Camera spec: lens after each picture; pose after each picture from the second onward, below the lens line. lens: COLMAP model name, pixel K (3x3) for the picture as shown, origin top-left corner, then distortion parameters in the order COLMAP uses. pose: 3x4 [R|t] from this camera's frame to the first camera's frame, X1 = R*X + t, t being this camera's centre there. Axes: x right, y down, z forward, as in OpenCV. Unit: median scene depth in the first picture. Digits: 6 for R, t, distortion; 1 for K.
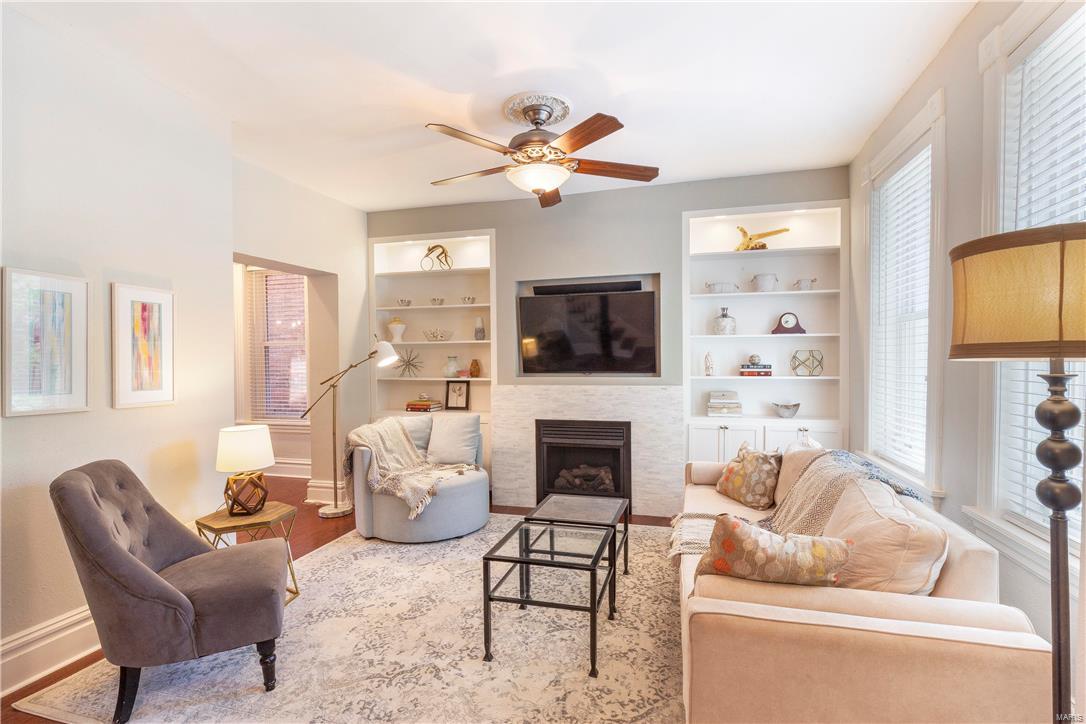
lens RADIAL K [[506.8, 0, 546.7], [0, 506.8, 366.7], [0, 0, 1]] dist [-0.006342, -0.000447]
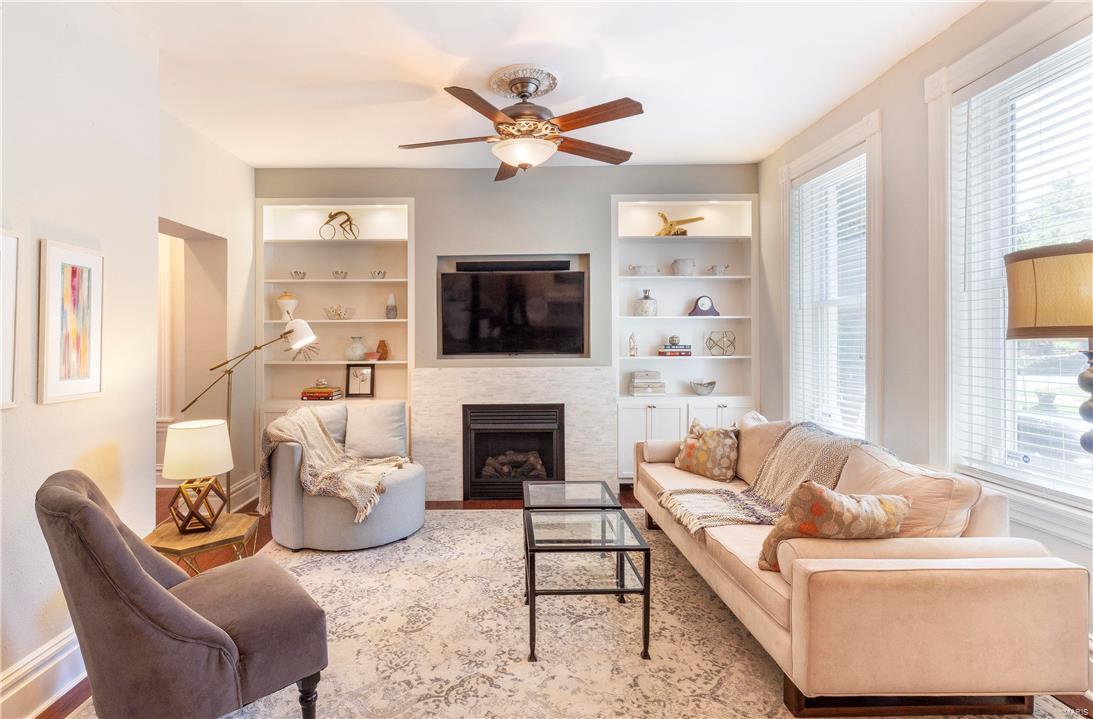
lens RADIAL K [[541.9, 0, 516.5], [0, 541.9, 332.5], [0, 0, 1]] dist [-0.002750, -0.000671]
pose [[0.964512, 0.003555, 0.264014, -0.292199], [0.004241, 0.999572, -0.028952, 0.001449], [-0.264004, 0.029044, 0.964084, 0.016301]]
